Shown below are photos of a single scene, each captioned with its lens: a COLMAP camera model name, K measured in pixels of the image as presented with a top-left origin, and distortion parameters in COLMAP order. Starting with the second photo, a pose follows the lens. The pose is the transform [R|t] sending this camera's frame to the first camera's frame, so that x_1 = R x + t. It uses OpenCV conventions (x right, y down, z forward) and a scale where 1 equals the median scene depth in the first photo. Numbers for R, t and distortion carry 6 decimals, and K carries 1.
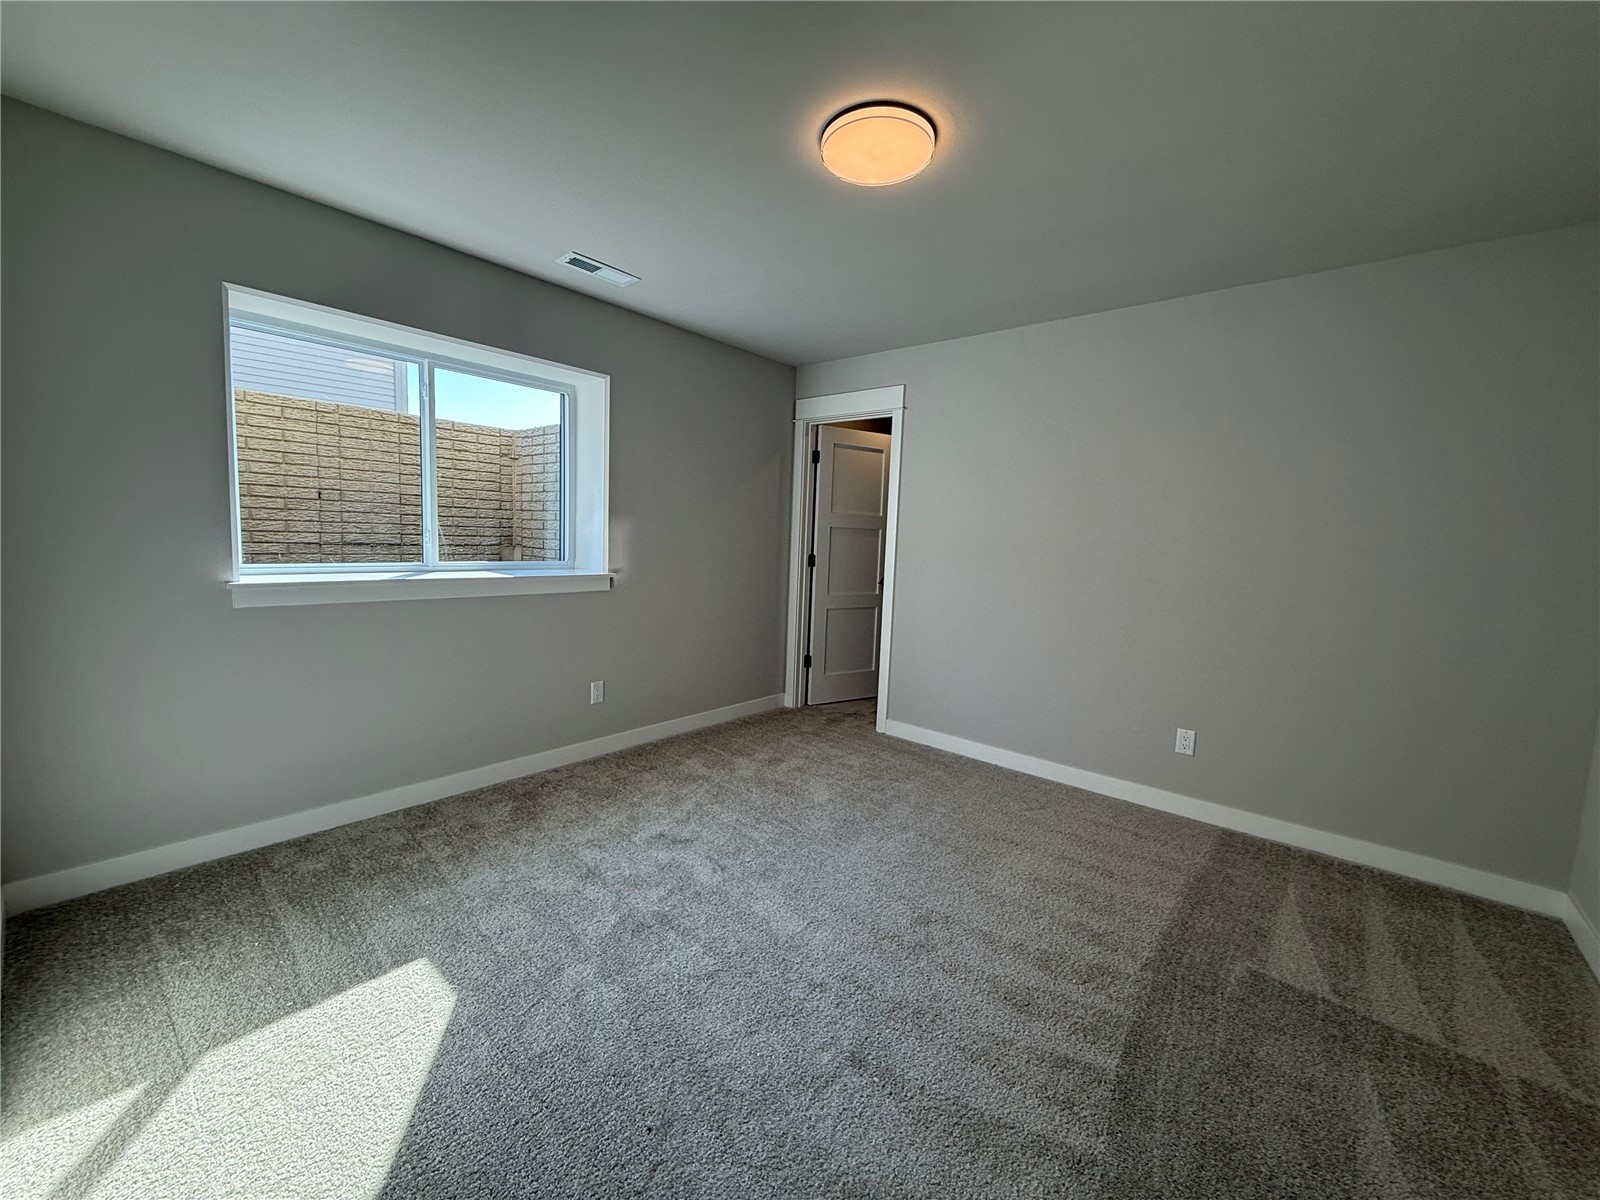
lens RADIAL K [[639.5, 0, 792.8], [0, 639.5, 598.8], [0, 0, 1]] dist [0.000463, 0.000085]
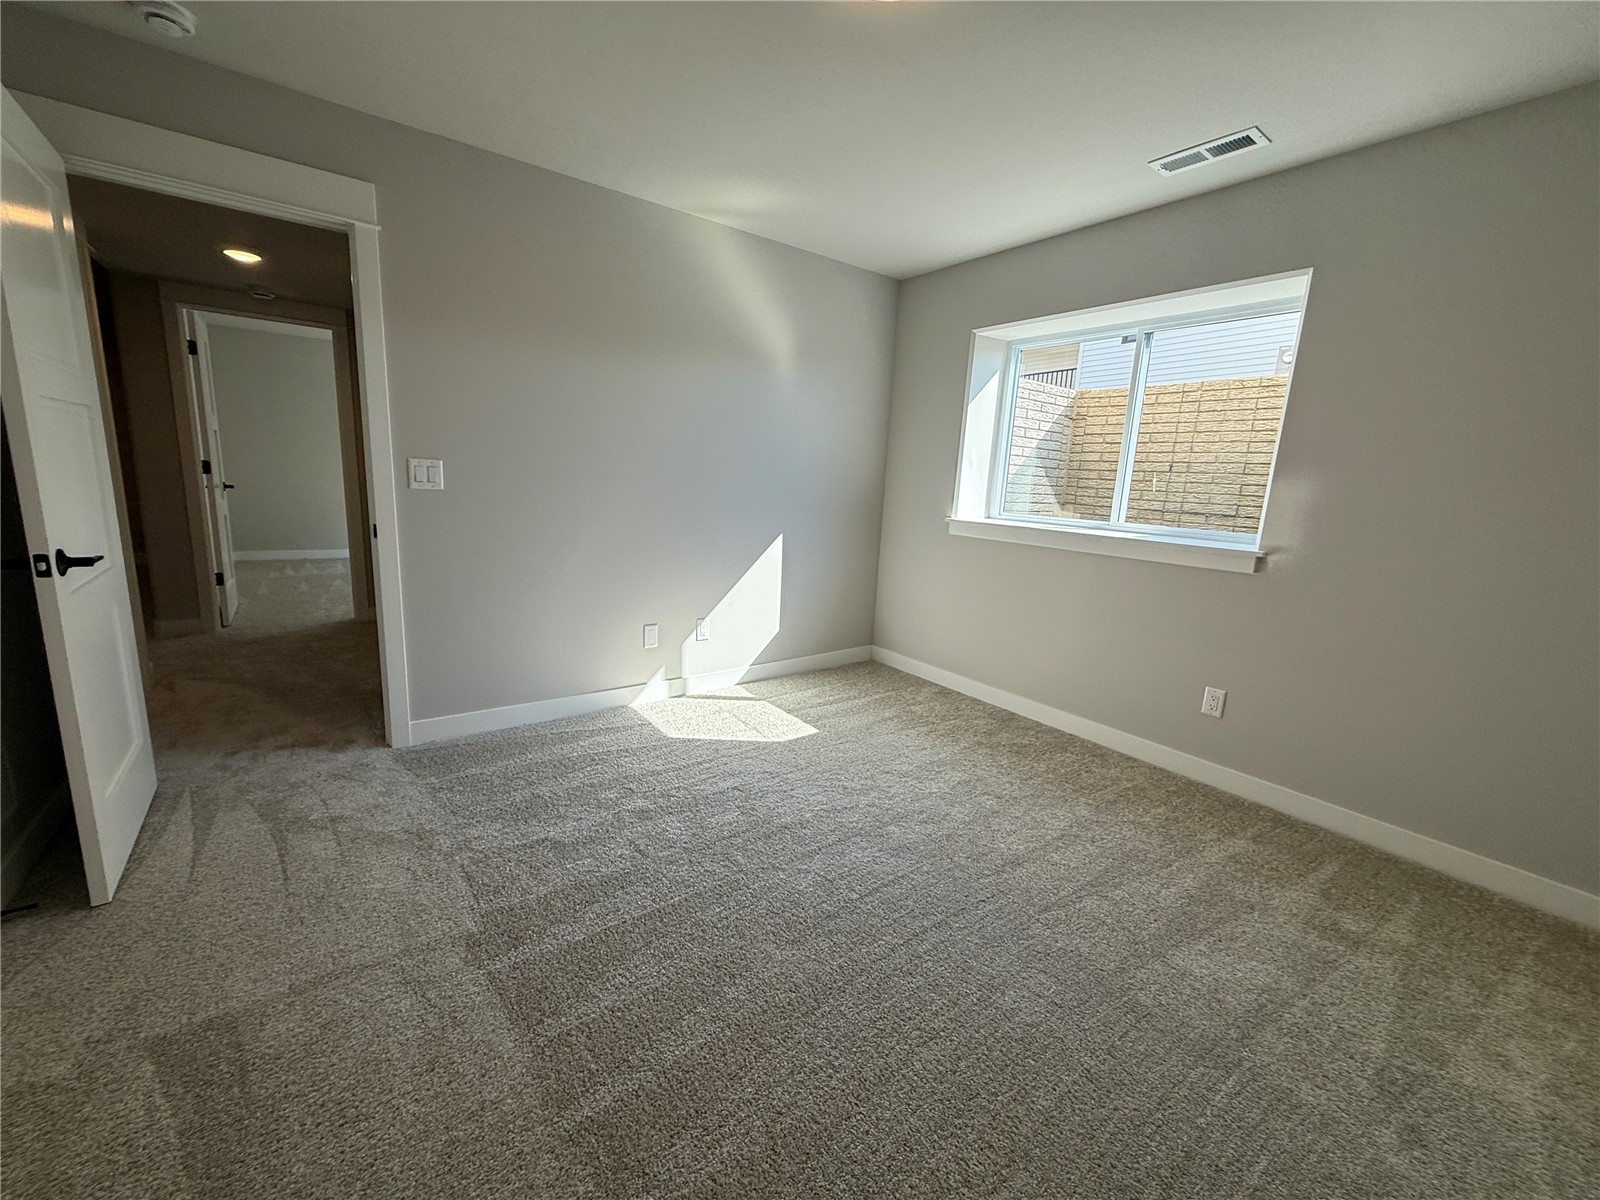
lens RADIAL K [[639.5, 0, 792.8], [0, 639.5, 598.8], [0, 0, 1]] dist [0.000463, 0.000085]
pose [[-0.223316, 0.137444, -0.965007, 0.534124], [-0.154279, 0.972546, 0.174220, -0.032016], [0.962459, 0.187787, -0.195980, 0.630268]]
